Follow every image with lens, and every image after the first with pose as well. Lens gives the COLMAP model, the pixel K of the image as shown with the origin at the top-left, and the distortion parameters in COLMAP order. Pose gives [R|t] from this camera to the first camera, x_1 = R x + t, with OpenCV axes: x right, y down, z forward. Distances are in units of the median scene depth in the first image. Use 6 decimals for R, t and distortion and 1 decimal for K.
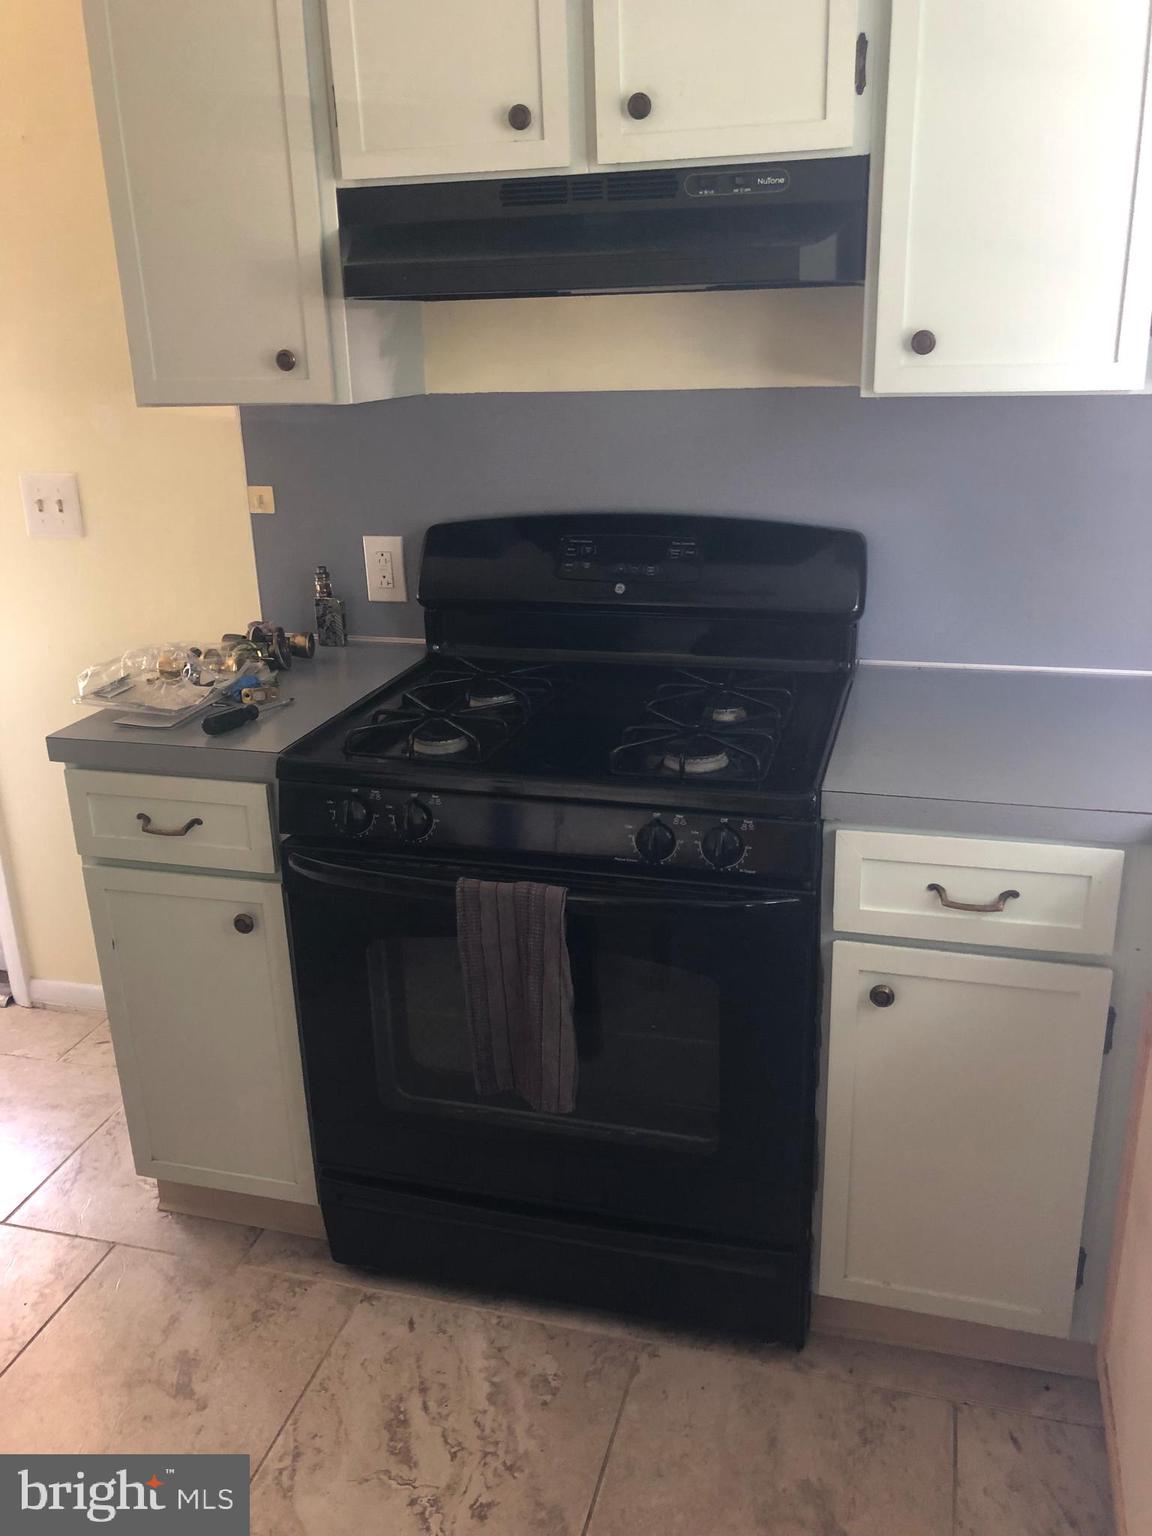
lens RADIAL K [[1266.5, 0, 578.1], [0, 1266.5, 739.1], [0, 0, 1]] dist [-0.000206, -0.005982]
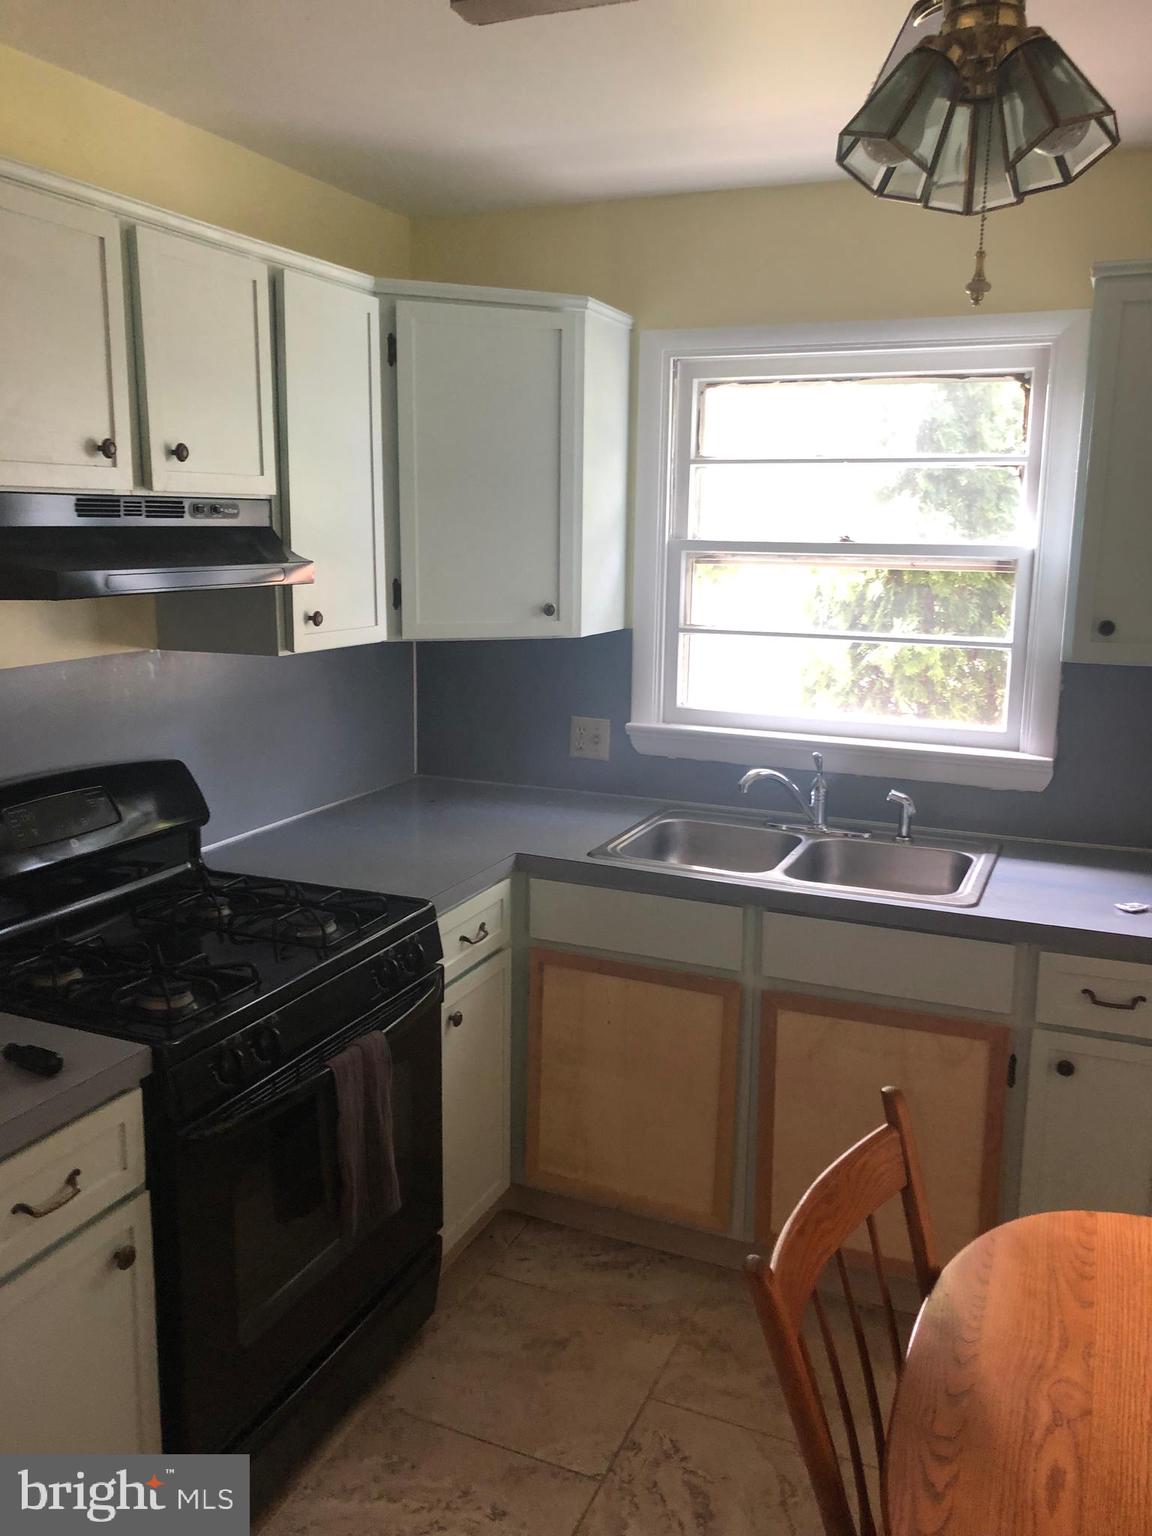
lens RADIAL K [[1266.5, 0, 578.1], [0, 1266.5, 739.1], [0, 0, 1]] dist [-0.000206, -0.005982]
pose [[0.125255, -0.136124, 0.982742, -1.133629], [0.305070, 0.947836, 0.092406, -0.205907], [-0.944057, 0.288231, 0.160248, 0.466228]]
